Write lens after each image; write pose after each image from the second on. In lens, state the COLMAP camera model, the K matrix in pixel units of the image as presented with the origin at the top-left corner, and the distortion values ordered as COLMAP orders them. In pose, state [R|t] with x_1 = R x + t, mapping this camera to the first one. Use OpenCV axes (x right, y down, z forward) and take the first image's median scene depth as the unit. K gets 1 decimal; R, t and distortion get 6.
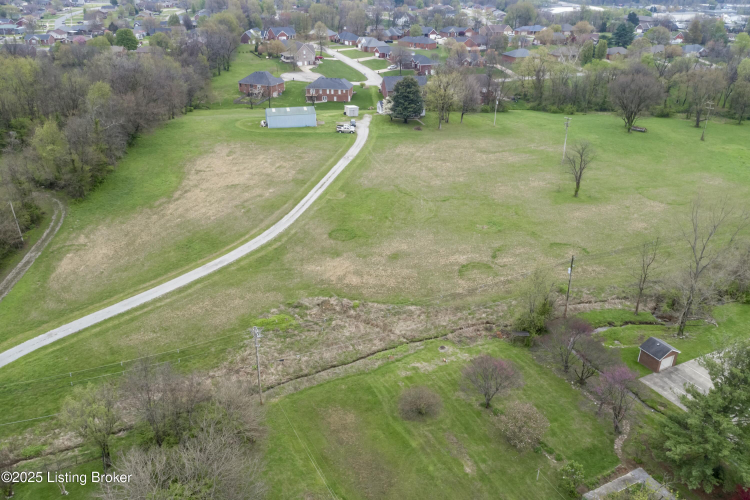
lens RADIAL K [[596.7, 0, 375.0], [0, 596.7, 250.0], [0, 0, 1]] dist [-0.017977, 0.002409]
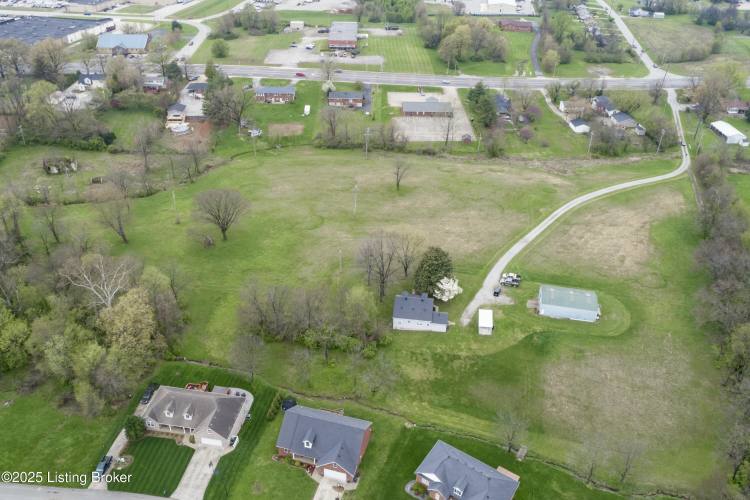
lens RADIAL K [[596.7, 0, 375.0], [0, 596.7, 250.0], [0, 0, 1]] dist [-0.017977, 0.002409]
pose [[-0.902211, -0.255734, 0.347298, -0.261268], [0.159345, 0.550626, 0.819402, -1.584868], [-0.400780, 0.794614, -0.456031, 2.219237]]
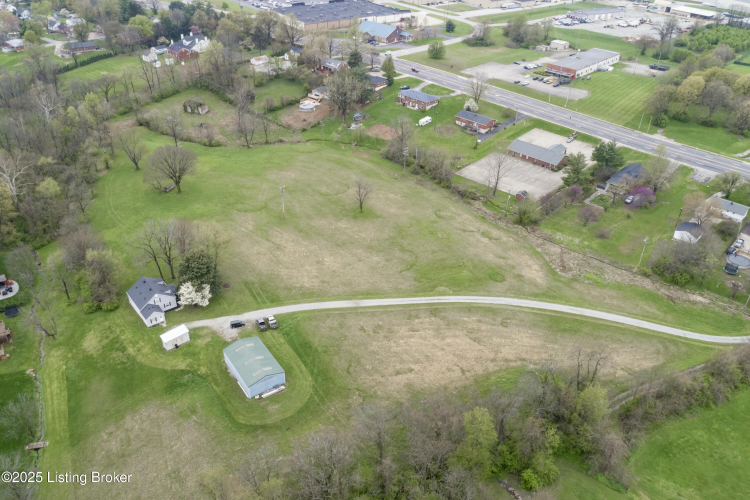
lens RADIAL K [[596.7, 0, 375.0], [0, 596.7, 250.0], [0, 0, 1]] dist [-0.017977, 0.002409]
pose [[-0.343195, -0.518226, 0.783364, -1.088853], [0.387035, 0.681896, 0.620662, -1.122884], [-0.855816, 0.516198, -0.033452, 1.241378]]
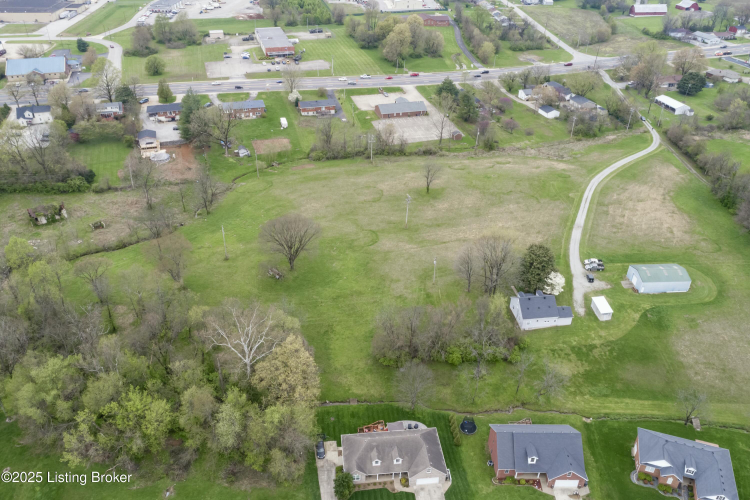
lens RADIAL K [[596.7, 0, 375.0], [0, 596.7, 250.0], [0, 0, 1]] dist [-0.017977, 0.002409]
pose [[-0.983986, -0.116409, 0.134984, 0.276352], [0.053142, 0.531258, 0.845541, -1.637374], [-0.170140, 0.839174, -0.516565, 2.330769]]
